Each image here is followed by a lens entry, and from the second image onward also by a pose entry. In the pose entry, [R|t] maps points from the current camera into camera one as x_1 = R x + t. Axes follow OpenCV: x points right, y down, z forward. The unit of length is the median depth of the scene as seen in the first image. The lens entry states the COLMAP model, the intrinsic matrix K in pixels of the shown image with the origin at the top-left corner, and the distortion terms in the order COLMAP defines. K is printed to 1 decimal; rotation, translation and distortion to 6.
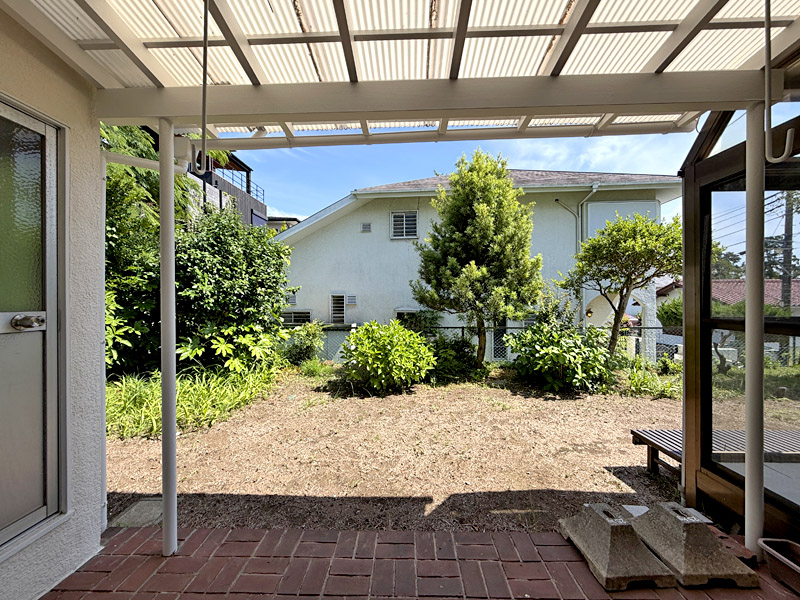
lens RADIAL K [[318.1, 0, 395.6], [0, 318.1, 298.6], [0, 0, 1]] dist [0.002545, -0.000210]
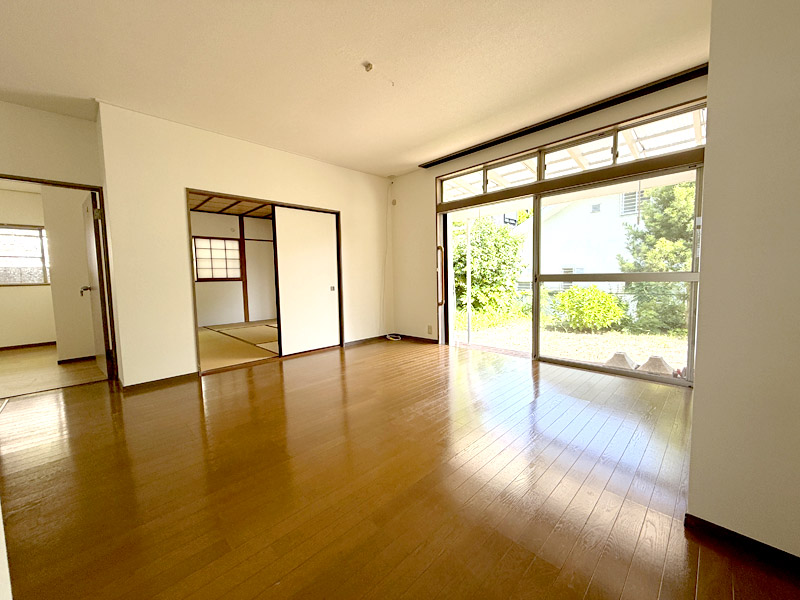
lens RADIAL K [[318.1, 0, 399.0], [0, 318.1, 301.0], [0, 0, 1]] dist [0.002545, -0.000210]
pose [[0.726758, 0.041877, -0.685616, 0.339585], [0.019367, 0.996494, 0.081395, 0.007201], [0.686621, -0.072433, 0.723399, -0.616521]]
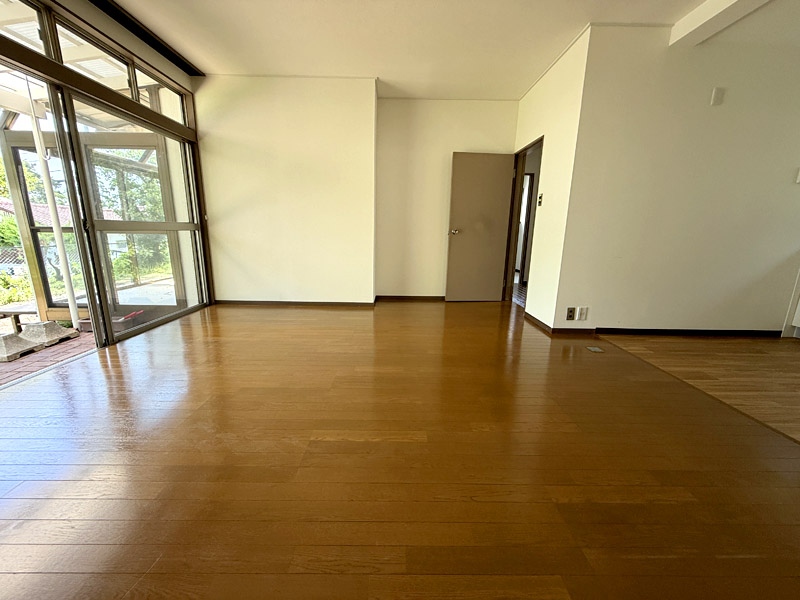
lens RADIAL K [[318.1, 0, 402.4], [0, 318.1, 299.8], [0, 0, 1]] dist [0.002545, -0.000210]
pose [[-0.044825, -0.211157, 0.976424, -0.345384], [-0.016180, 0.977432, 0.210632, 0.019661], [-0.998864, -0.006356, -0.047230, -0.359424]]
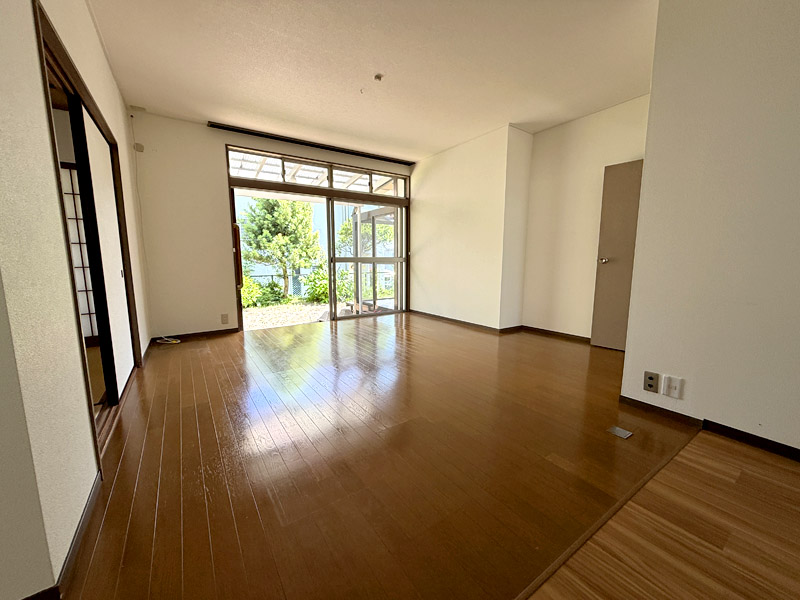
lens RADIAL K [[318.1, 0, 399.8], [0, 318.1, 301.9], [0, 0, 1]] dist [0.002545, -0.000210]
pose [[0.805236, -0.079312, 0.587626, -0.266661], [-0.000386, 0.990944, 0.134277, 0.015405], [-0.592954, -0.108351, 0.797913, -0.774559]]
